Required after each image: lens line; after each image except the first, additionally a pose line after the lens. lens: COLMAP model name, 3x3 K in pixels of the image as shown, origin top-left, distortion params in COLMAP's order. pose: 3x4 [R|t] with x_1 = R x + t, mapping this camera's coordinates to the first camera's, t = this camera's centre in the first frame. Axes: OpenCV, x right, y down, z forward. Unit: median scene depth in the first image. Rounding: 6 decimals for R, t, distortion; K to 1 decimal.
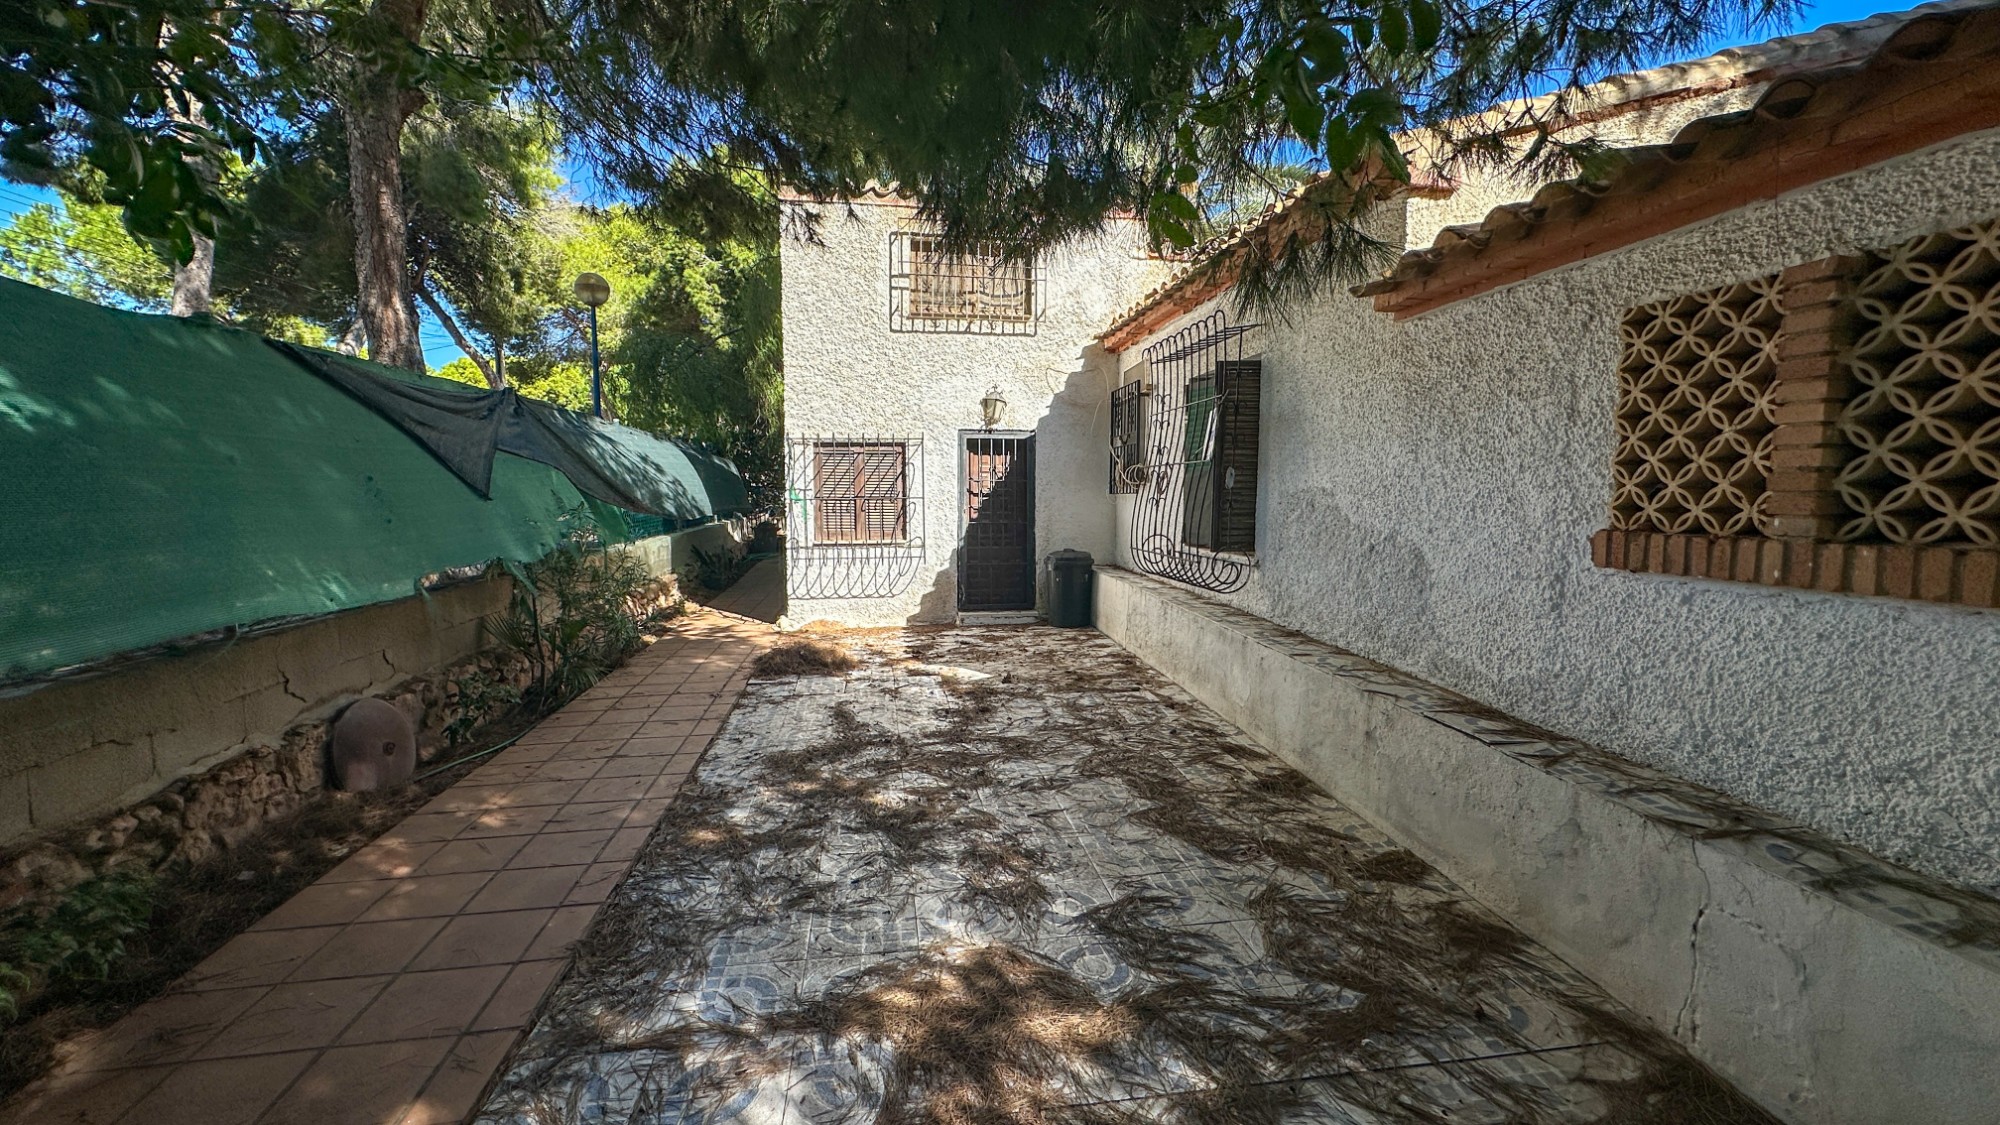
lens RADIAL K [[797.8, 0, 999.8], [0, 797.8, 559.8], [0, 0, 1]] dist [-0.000827, 0.000270]
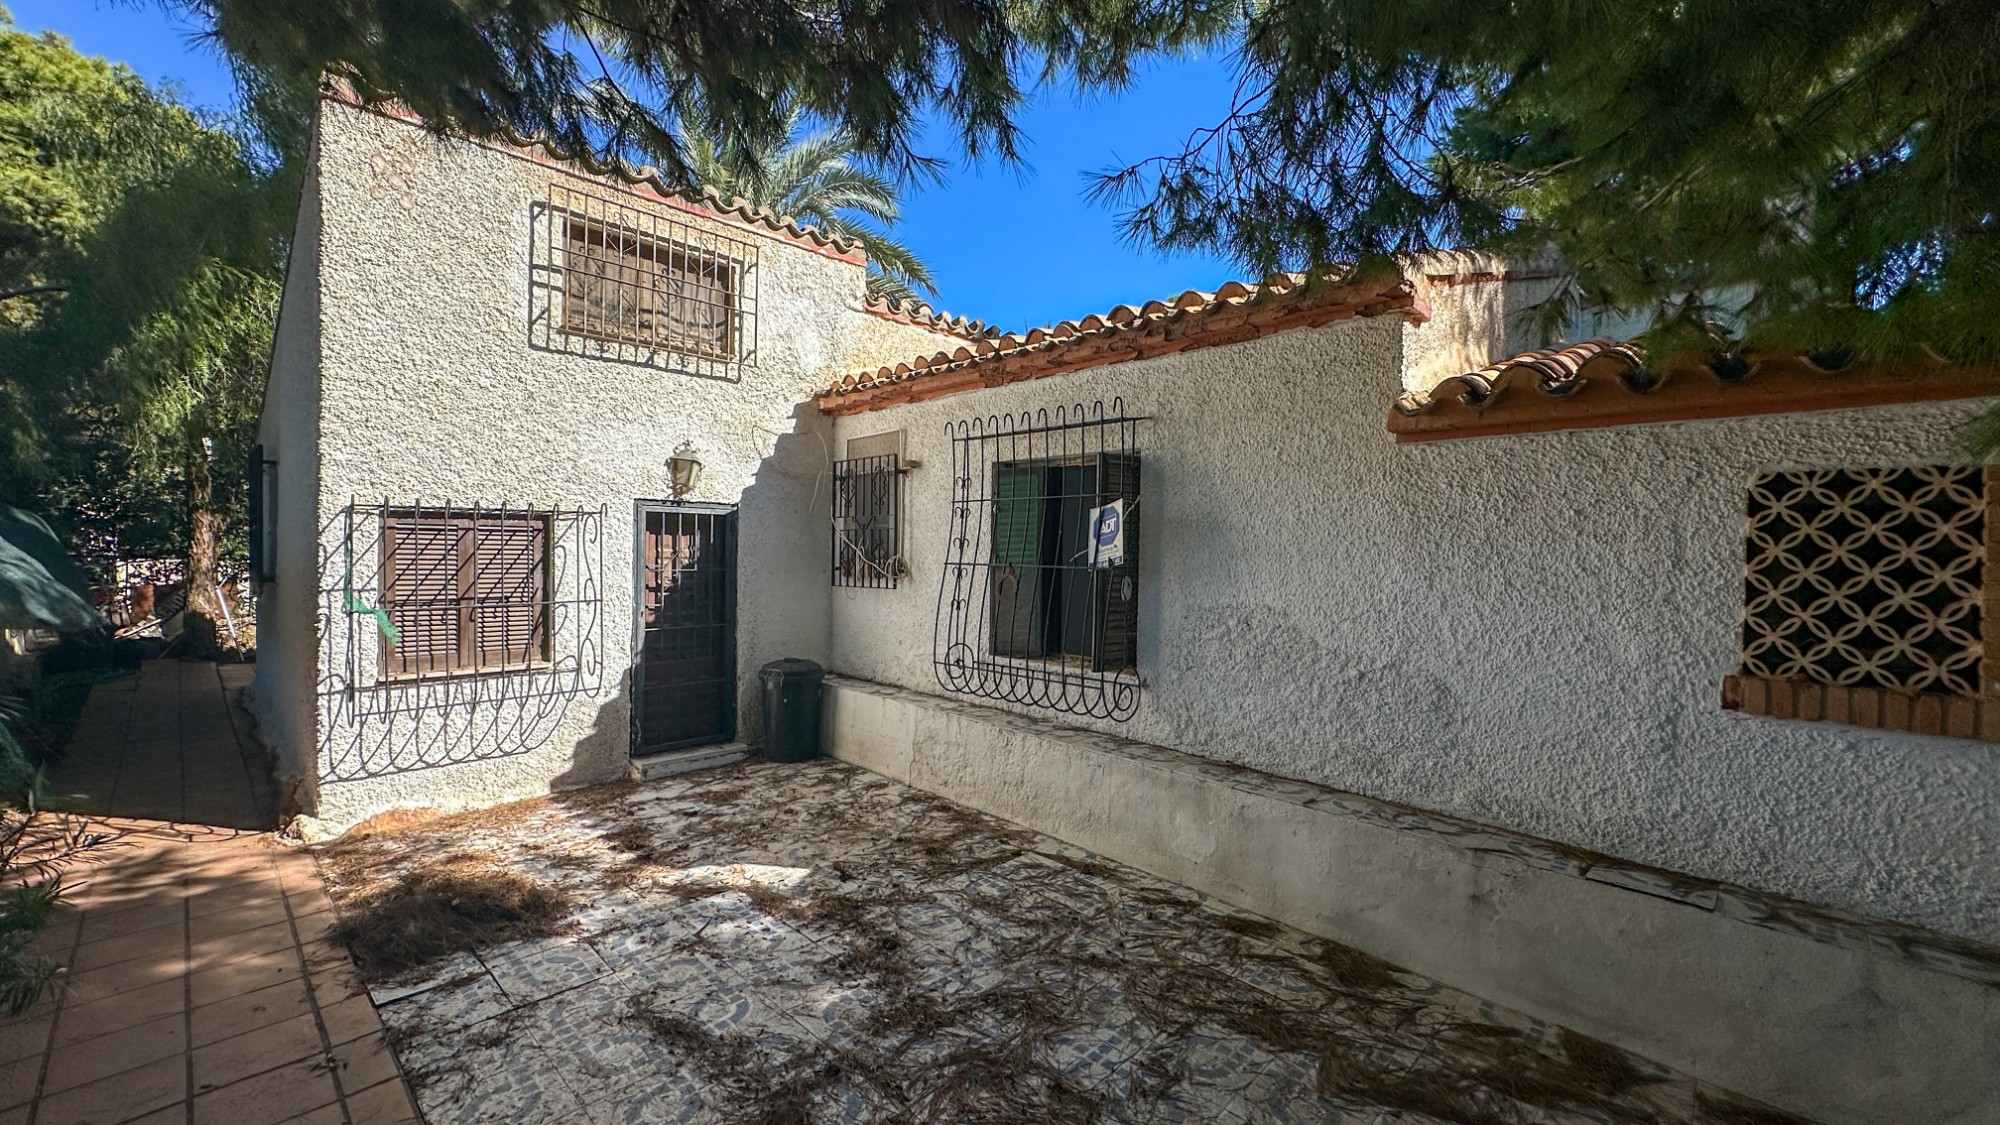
lens RADIAL K [[797.8, 0, 999.8], [0, 797.8, 559.8], [0, 0, 1]] dist [-0.000827, 0.000270]
pose [[0.796736, 0.000678, 0.604327, -0.342168], [0.040368, 0.997706, -0.054340, -0.090718], [-0.602977, 0.067690, 0.794881, 0.386446]]
